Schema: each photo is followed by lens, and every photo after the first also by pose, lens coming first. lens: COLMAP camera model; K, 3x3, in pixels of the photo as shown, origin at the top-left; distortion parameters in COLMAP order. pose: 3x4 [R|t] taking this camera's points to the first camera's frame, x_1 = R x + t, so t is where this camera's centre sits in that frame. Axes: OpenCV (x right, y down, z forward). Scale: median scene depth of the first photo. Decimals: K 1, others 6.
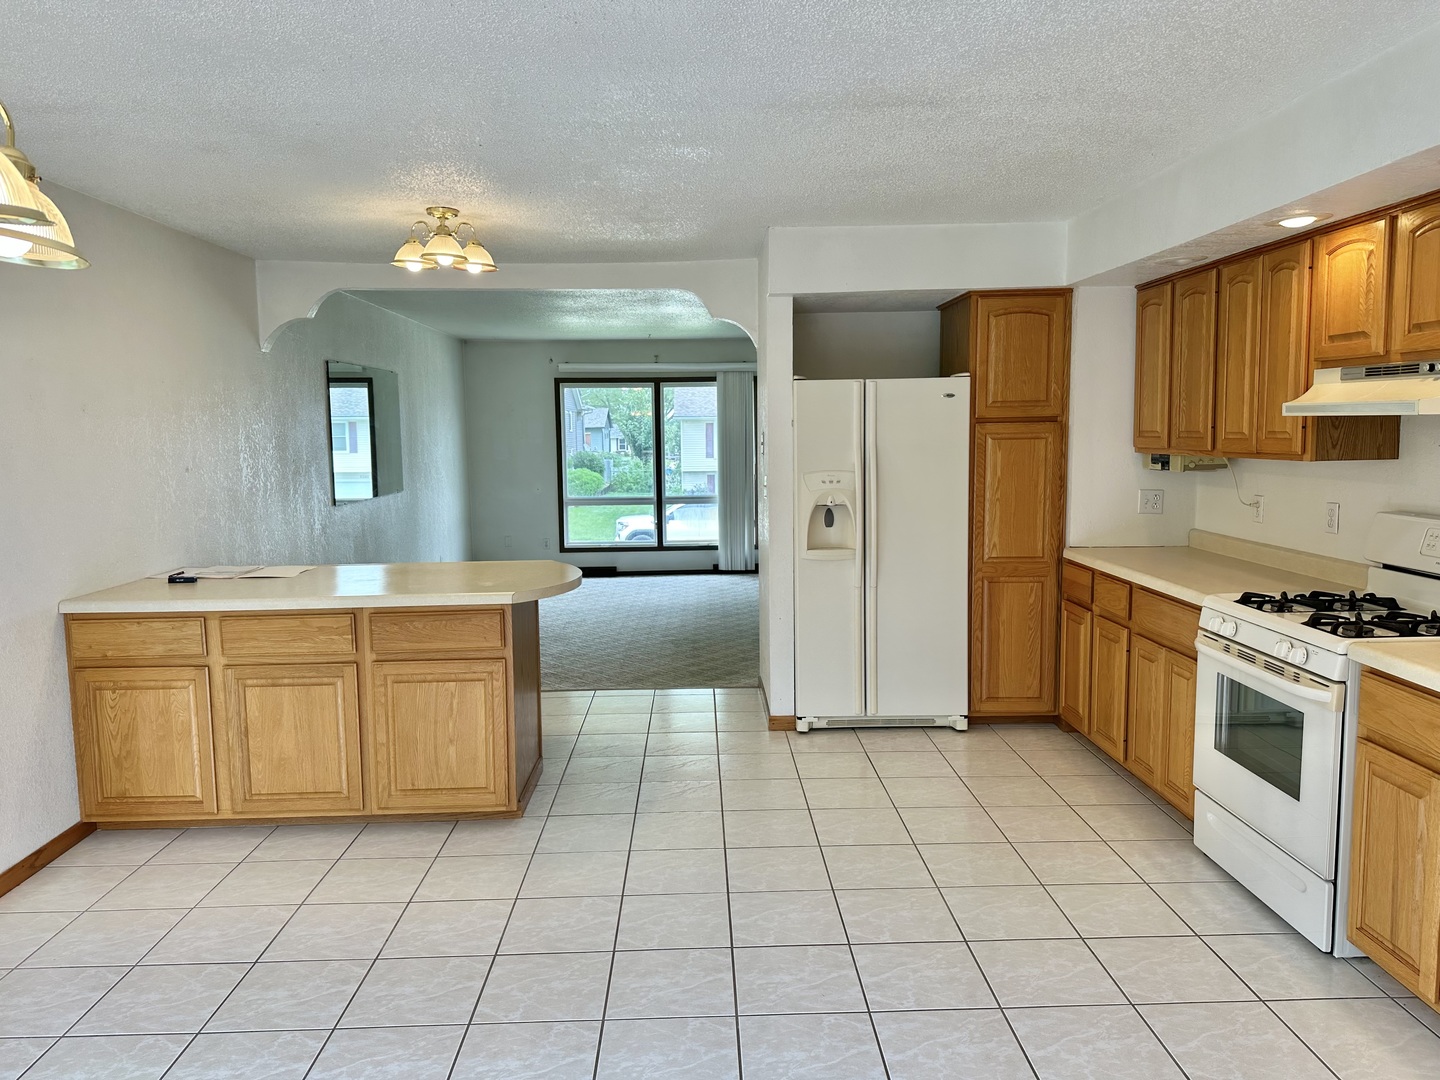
lens RADIAL K [[1023.9, 0, 724.3], [0, 1023.9, 542.9], [0, 0, 1]] dist [0.030588, -0.006052]
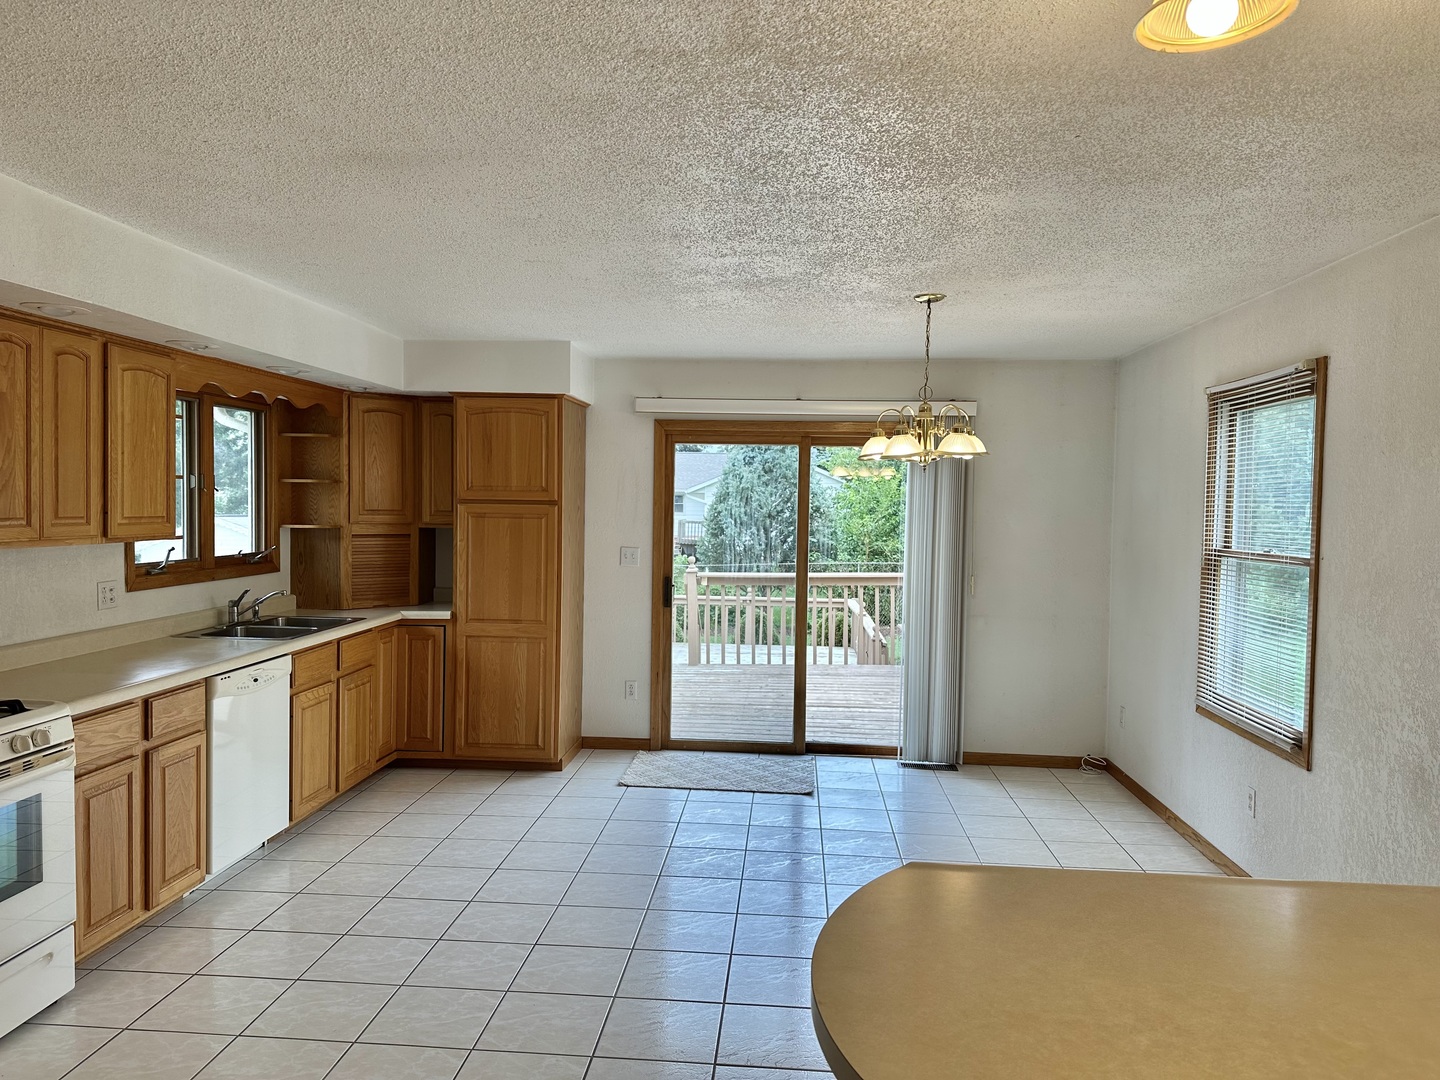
lens RADIAL K [[1023.9, 0, 718.4], [0, 1023.9, 539.3], [0, 0, 1]] dist [0.030588, -0.006052]
pose [[-0.994048, -0.015488, 0.107834, -0.176494], [0.000741, 0.988859, 0.148855, -0.207589], [-0.108938, 0.148048, -0.982962, 1.687630]]
